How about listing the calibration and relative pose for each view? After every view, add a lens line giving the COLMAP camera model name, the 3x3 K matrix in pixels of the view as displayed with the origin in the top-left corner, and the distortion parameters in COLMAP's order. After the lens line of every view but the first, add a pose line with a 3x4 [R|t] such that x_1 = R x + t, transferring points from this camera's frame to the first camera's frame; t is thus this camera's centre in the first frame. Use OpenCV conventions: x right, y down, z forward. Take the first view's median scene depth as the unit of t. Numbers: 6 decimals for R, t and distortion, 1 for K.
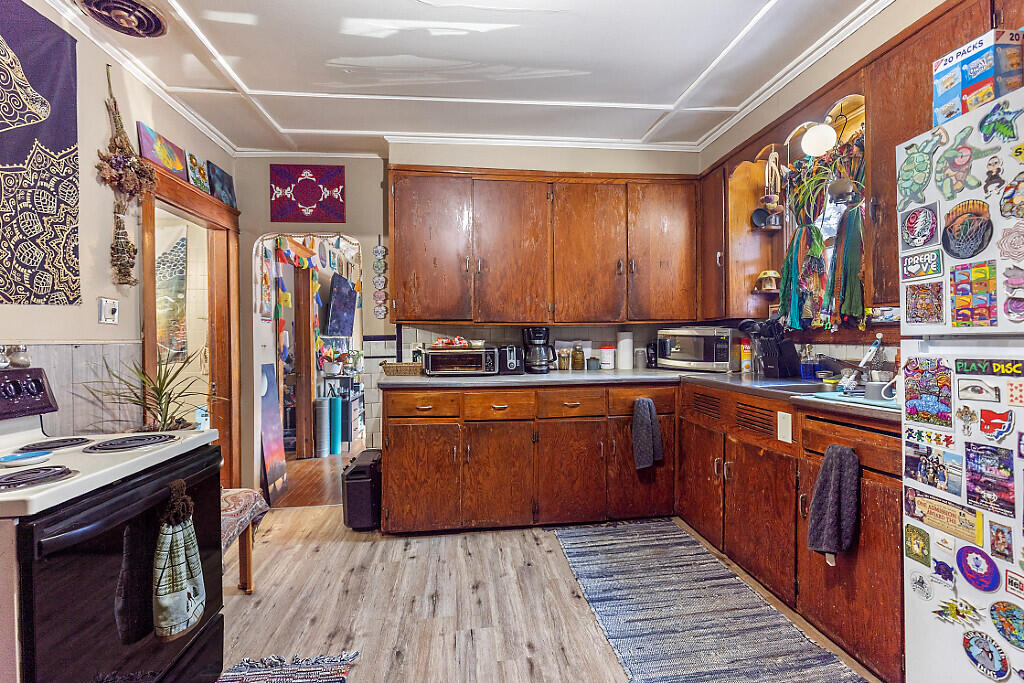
lens RADIAL K [[475.2, 0, 514.3], [0, 475.2, 343.7], [0, 0, 1]] dist [-0.001109, -0.001207]
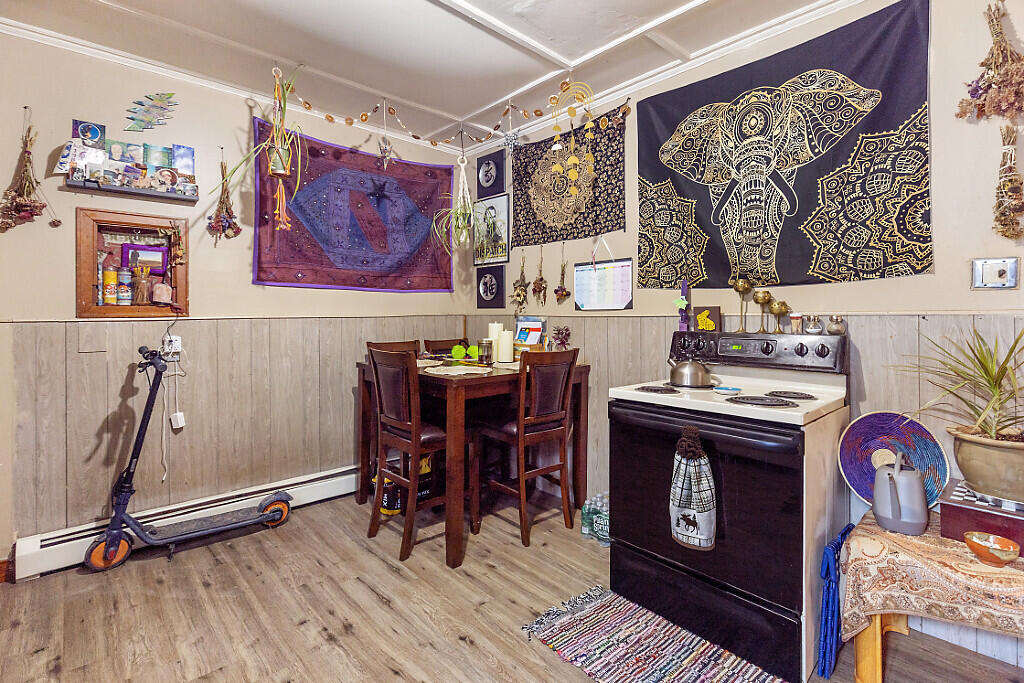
lens RADIAL K [[475.2, 0, 514.8], [0, 475.2, 314.1], [0, 0, 1]] dist [-0.001109, -0.001207]
pose [[-0.809651, 0.007475, -0.586864, 0.319789], [0.005567, 0.999972, 0.005057, -0.011399], [0.586886, 0.000827, -0.809669, 1.400007]]
